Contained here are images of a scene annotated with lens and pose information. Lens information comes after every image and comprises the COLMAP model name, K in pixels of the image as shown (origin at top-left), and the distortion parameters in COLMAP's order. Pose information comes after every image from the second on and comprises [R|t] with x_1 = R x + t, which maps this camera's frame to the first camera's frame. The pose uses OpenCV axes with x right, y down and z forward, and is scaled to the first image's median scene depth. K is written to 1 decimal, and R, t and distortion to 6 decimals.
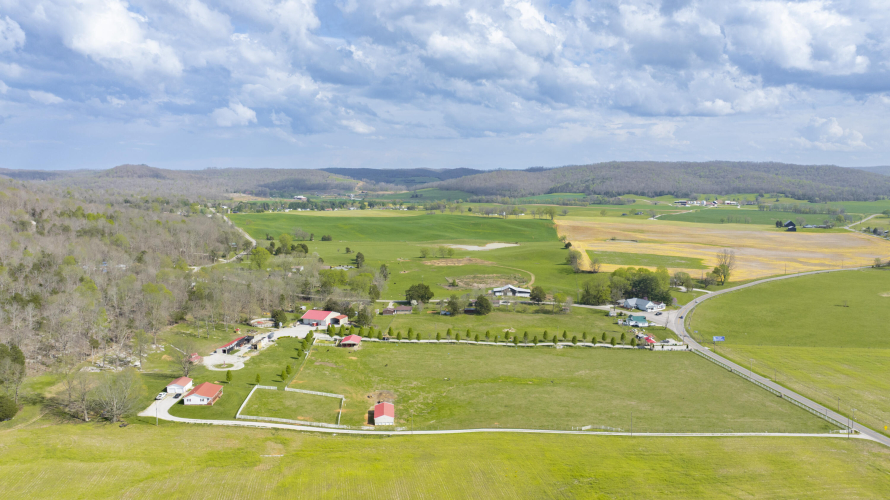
lens RADIAL K [[629.7, 0, 445.9], [0, 629.7, 251.8], [0, 0, 1]] dist [-0.038011, 0.041431]
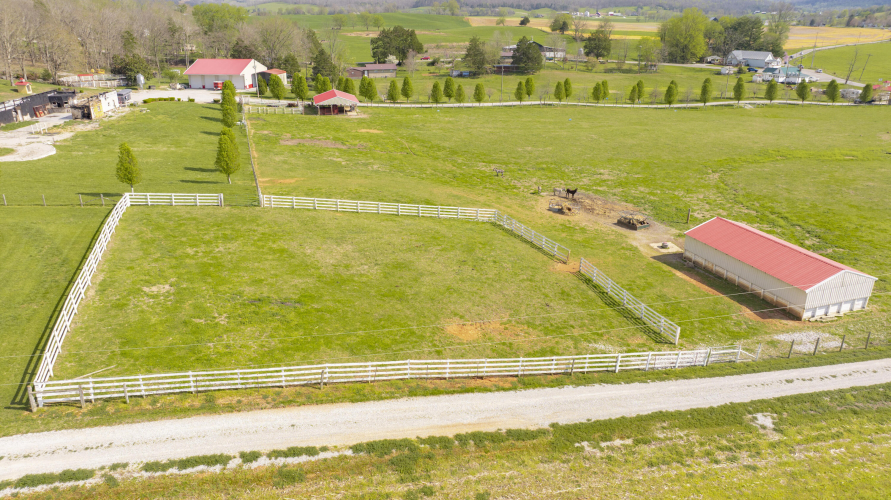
lens RADIAL K [[630.4, 0, 447.7], [0, 630.4, 249.5], [0, 0, 1]] dist [-0.038011, 0.041431]
pose [[0.968589, -0.082738, 0.234499, -0.223246], [0.022614, 0.968424, 0.248282, 0.163615], [-0.247637, -0.235180, 0.939876, 0.689444]]
